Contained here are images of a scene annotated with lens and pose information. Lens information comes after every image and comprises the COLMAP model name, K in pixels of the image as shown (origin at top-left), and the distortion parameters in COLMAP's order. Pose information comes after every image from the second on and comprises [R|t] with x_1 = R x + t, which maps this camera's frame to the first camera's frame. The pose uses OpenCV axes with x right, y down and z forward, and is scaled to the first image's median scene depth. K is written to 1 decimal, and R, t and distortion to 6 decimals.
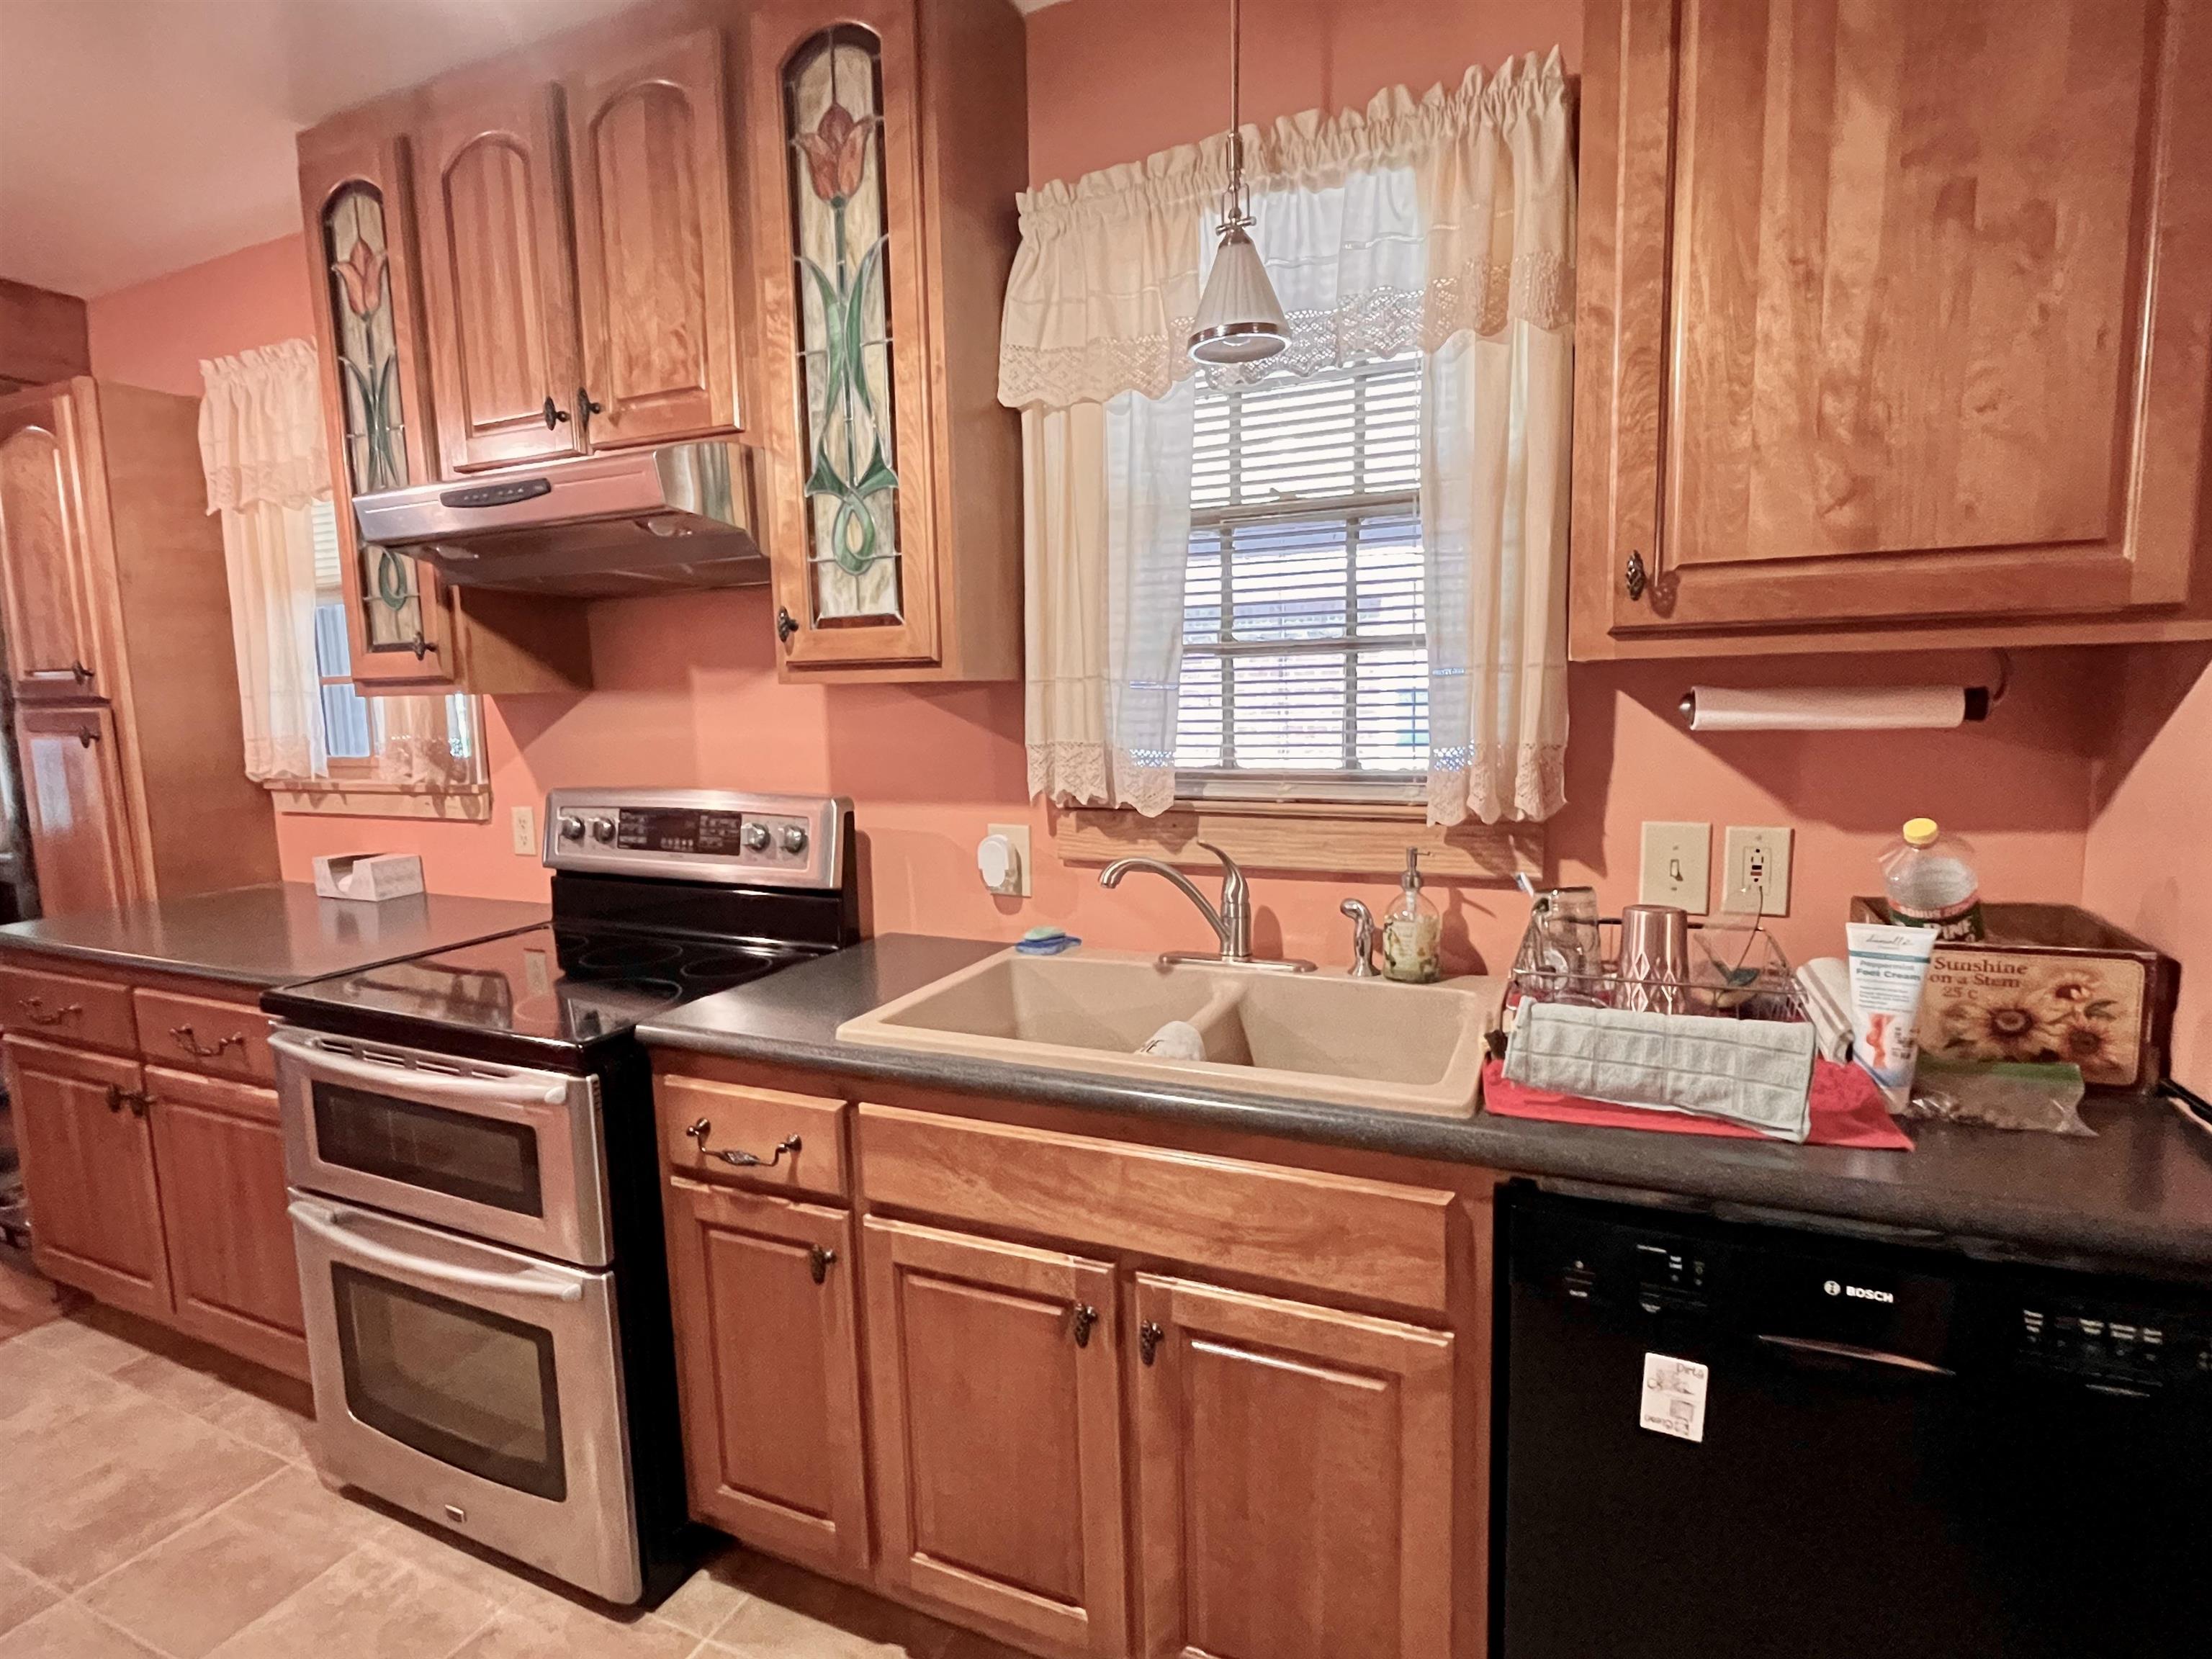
lens RADIAL K [[1103.8, 0, 1110.0], [0, 1103.8, 824.2], [0, 0, 1]] dist [0.002214, 0.000144]
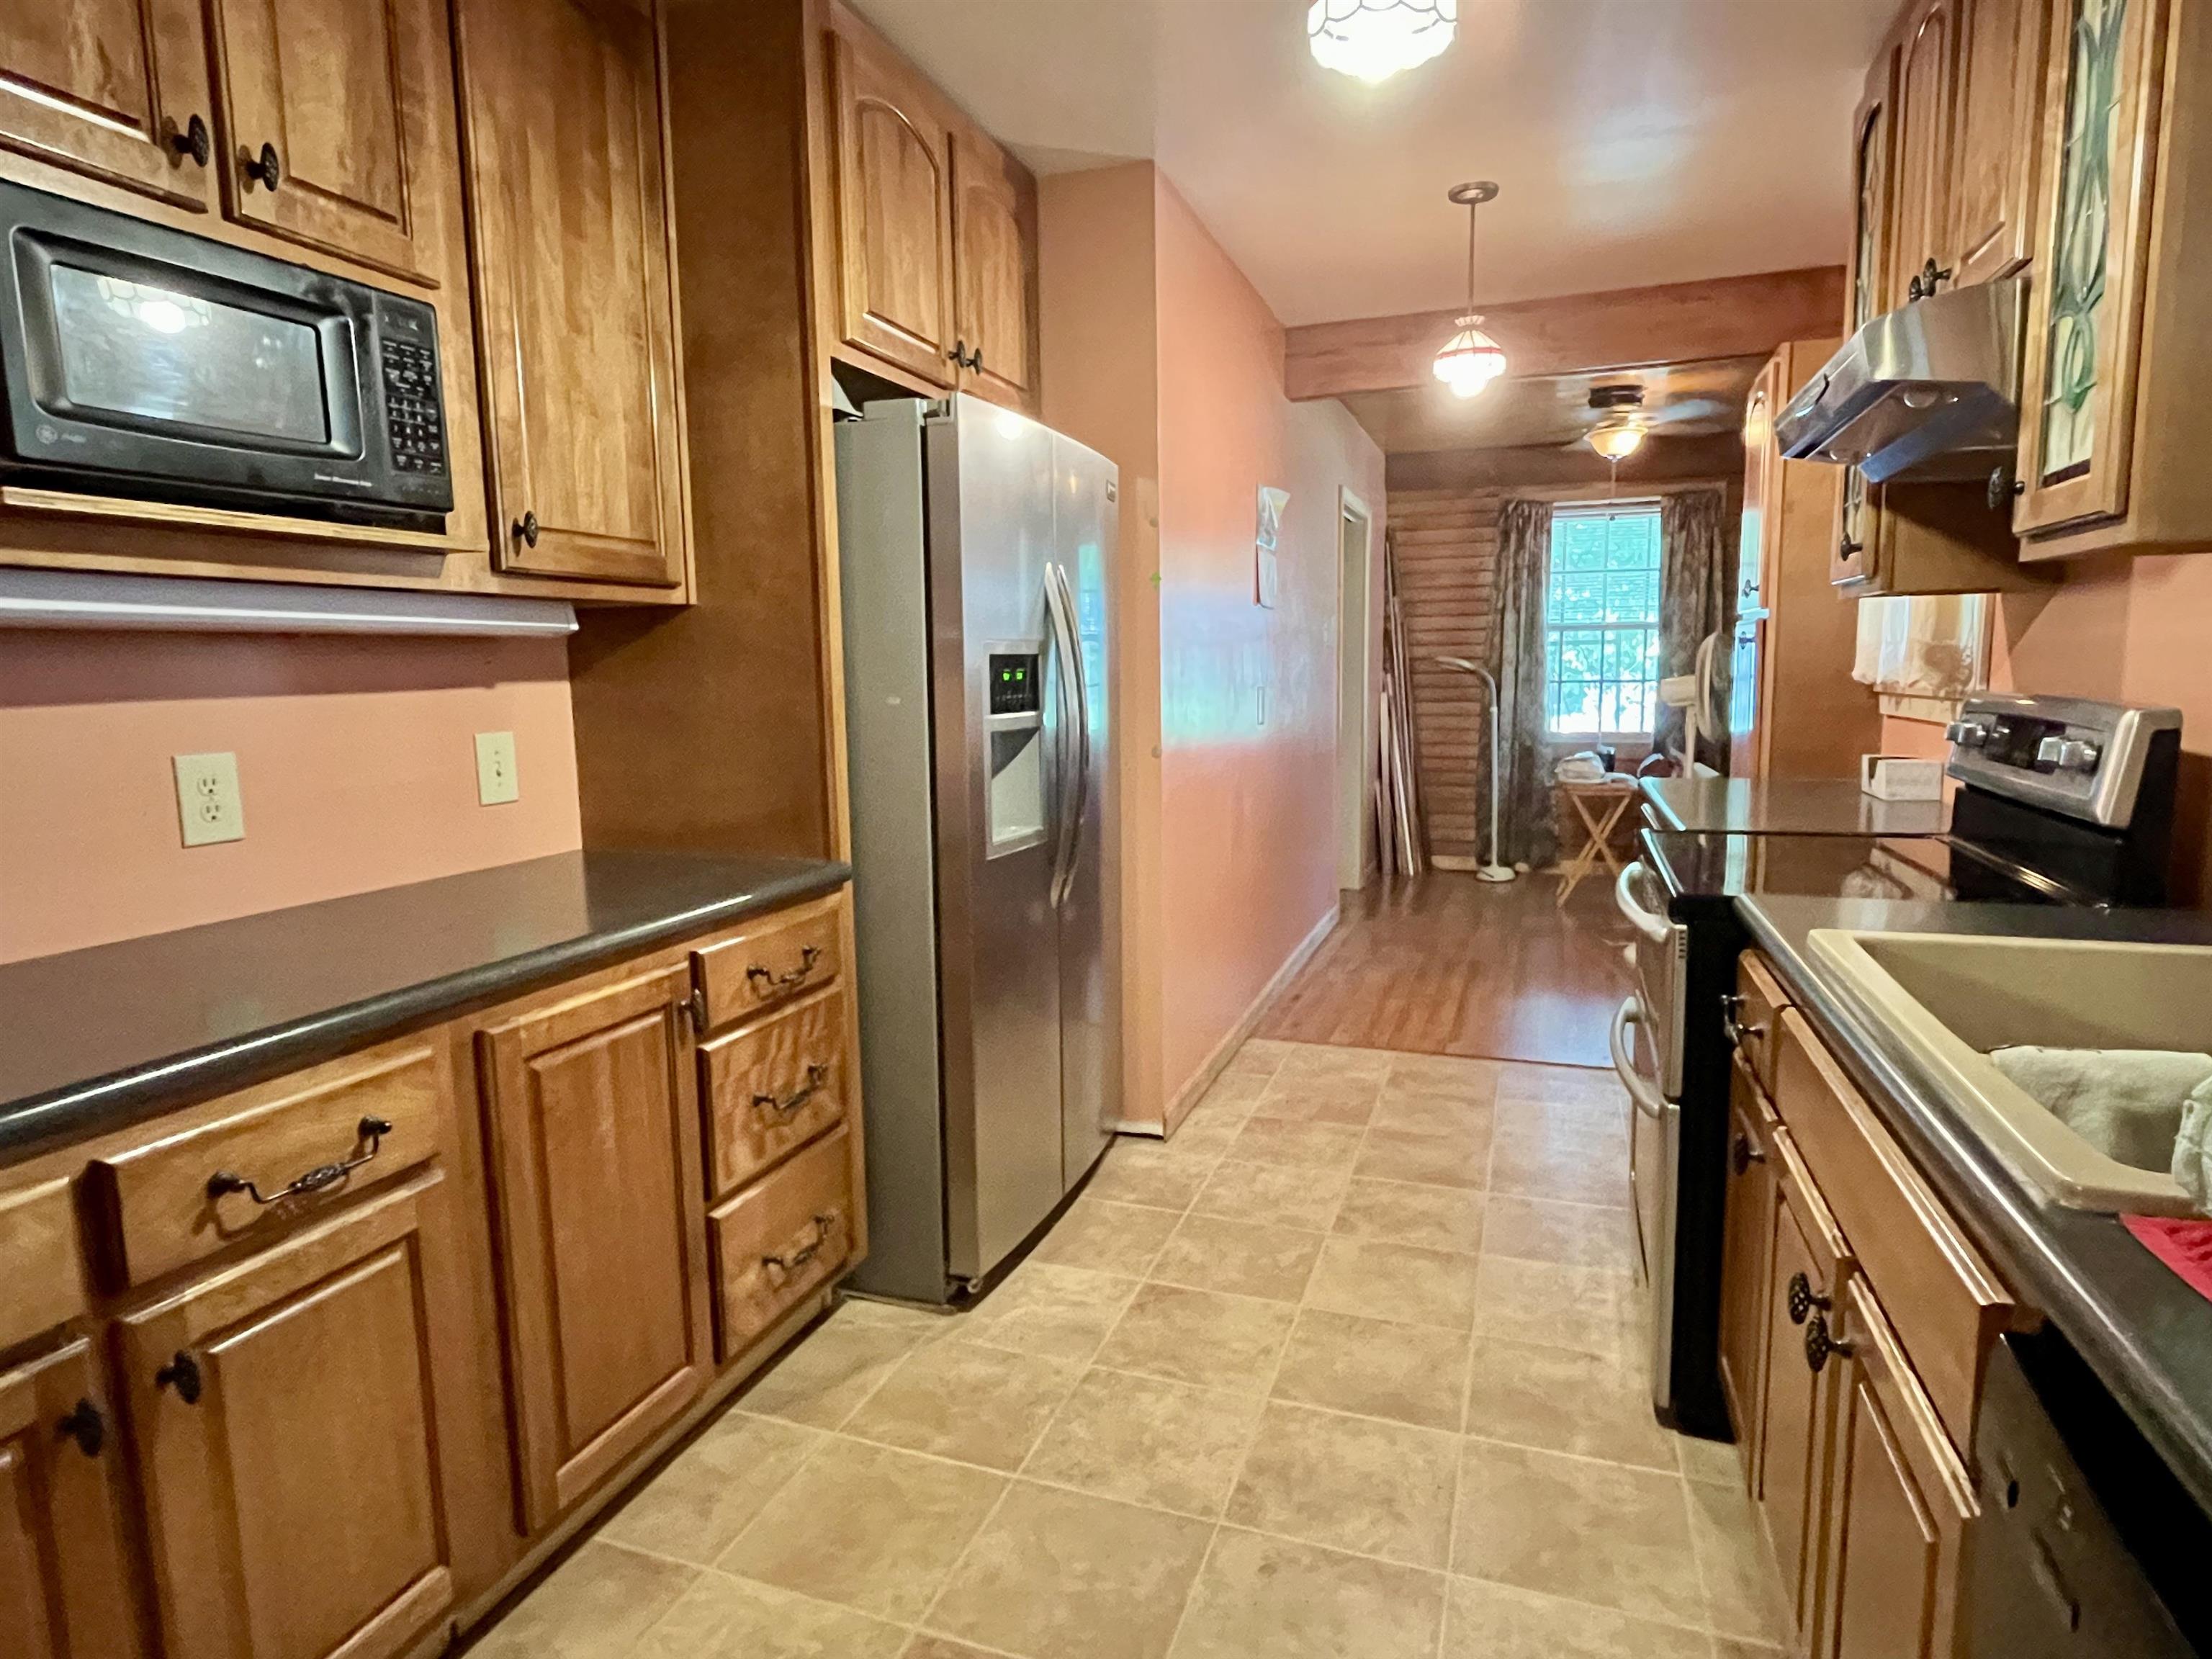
lens RADIAL K [[1241.5, 0, 1116.3], [0, 1241.5, 834.9], [0, 0, 1]] dist [0.002832, -0.004166]
pose [[0.080760, 0.149670, -0.985432, 0.511111], [-0.101816, 0.984729, 0.141219, 0.012643], [0.991520, 0.088928, 0.094766, 0.217536]]
